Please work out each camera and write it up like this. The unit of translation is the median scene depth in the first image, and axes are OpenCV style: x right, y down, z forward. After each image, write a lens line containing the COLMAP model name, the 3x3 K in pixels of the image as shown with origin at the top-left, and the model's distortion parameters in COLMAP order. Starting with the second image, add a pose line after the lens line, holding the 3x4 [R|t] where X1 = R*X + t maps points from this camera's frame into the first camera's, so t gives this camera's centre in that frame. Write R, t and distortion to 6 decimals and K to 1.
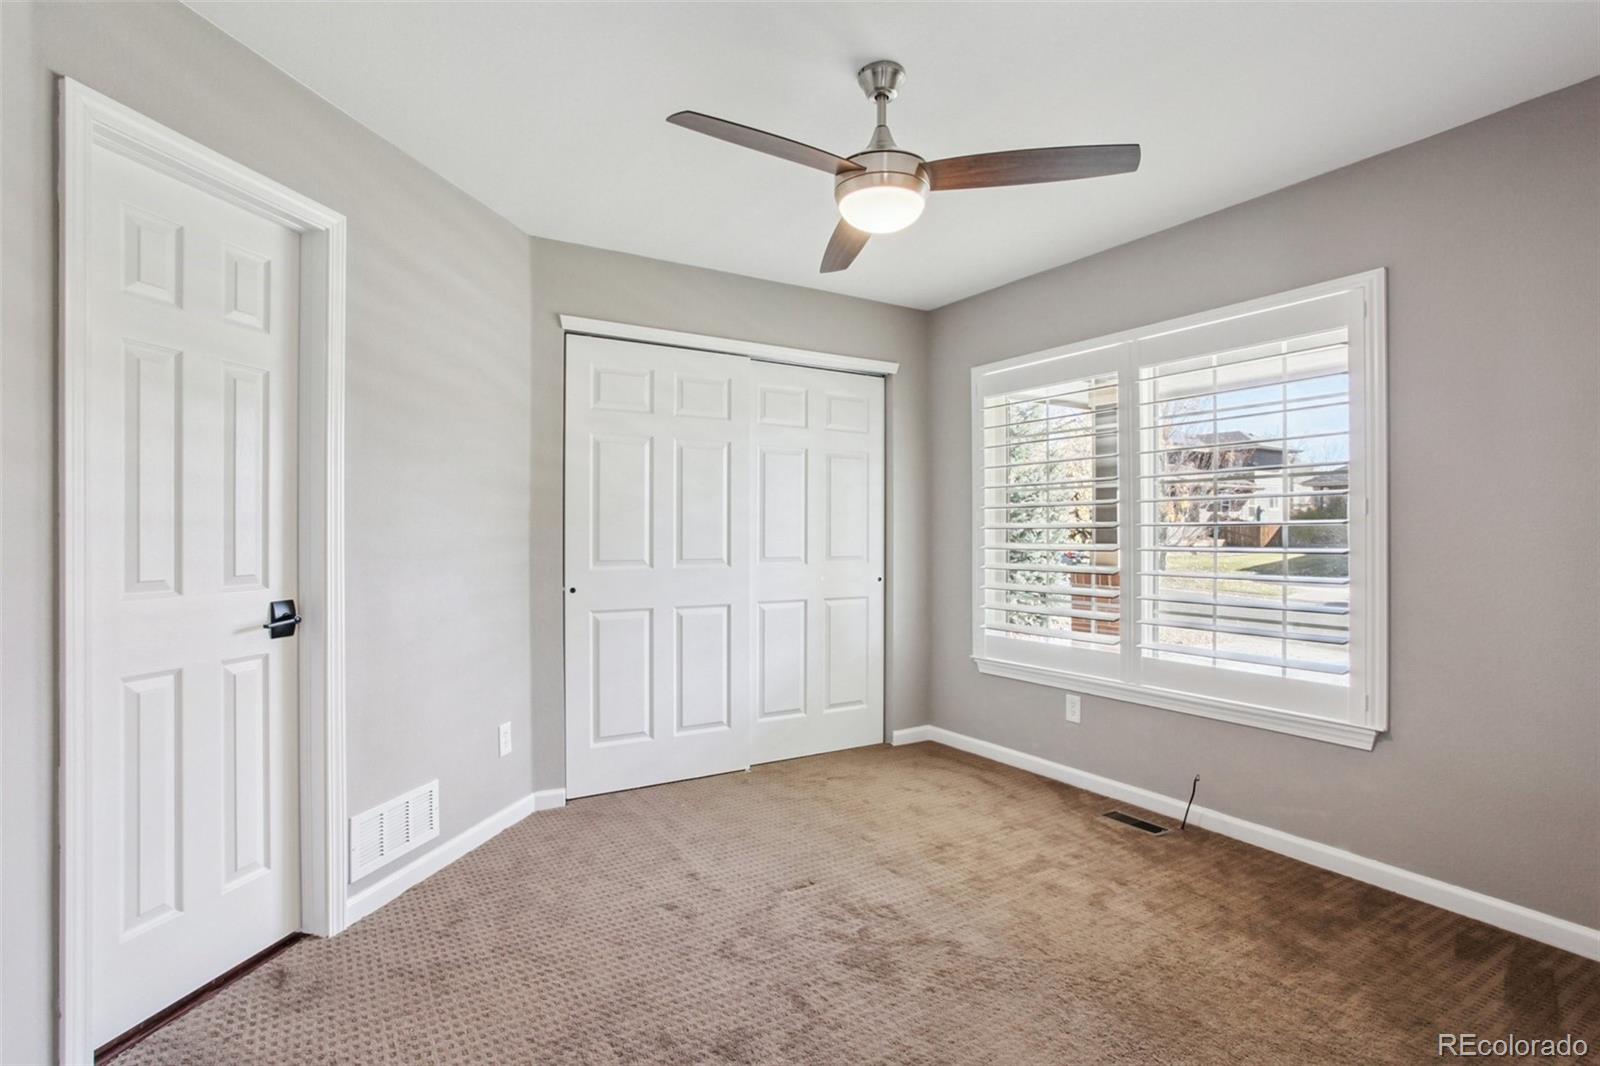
lens RADIAL K [[790.8, 0, 783.5], [0, 790.8, 537.7], [0, 0, 1]] dist [-0.078956, 0.035054]
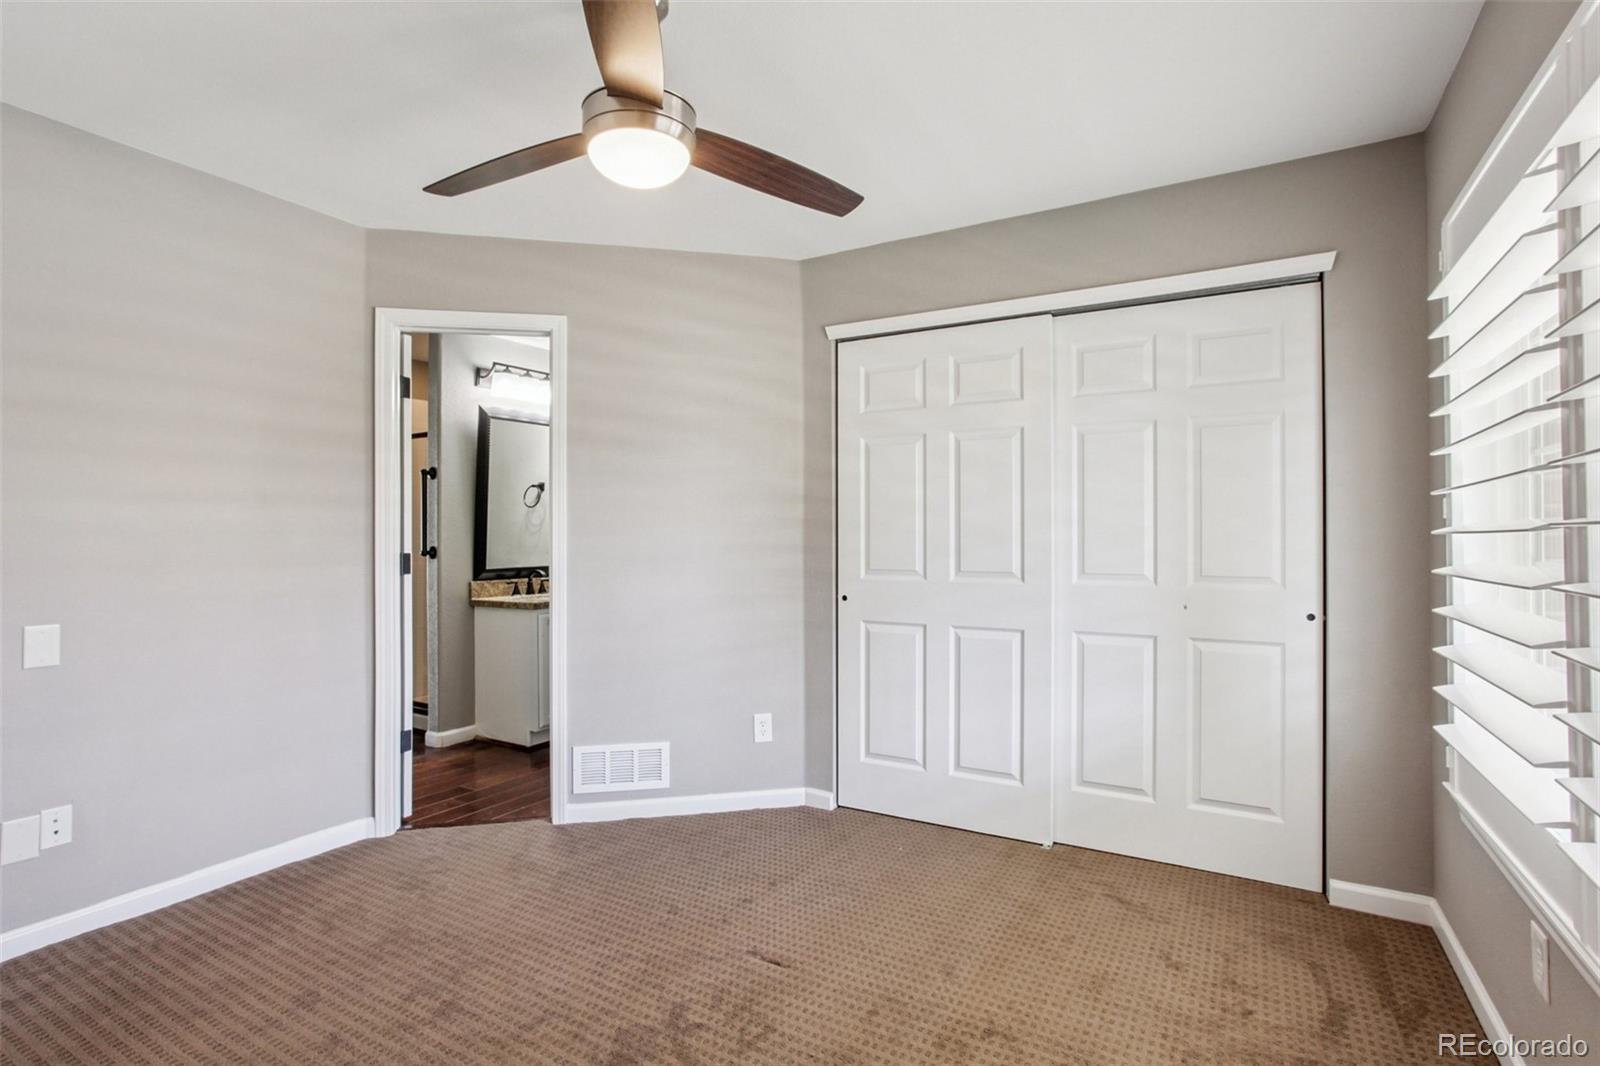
lens RADIAL K [[771.0, 0, 767.3], [0, 771.0, 541.2], [0, 0, 1]] dist [-0.058892, 0.030970]
pose [[0.456080, -0.001429, -0.889937, 0.531514], [-0.006853, 0.999963, -0.005118, 0.000444], [0.889912, 0.008433, 0.456054, 0.440916]]
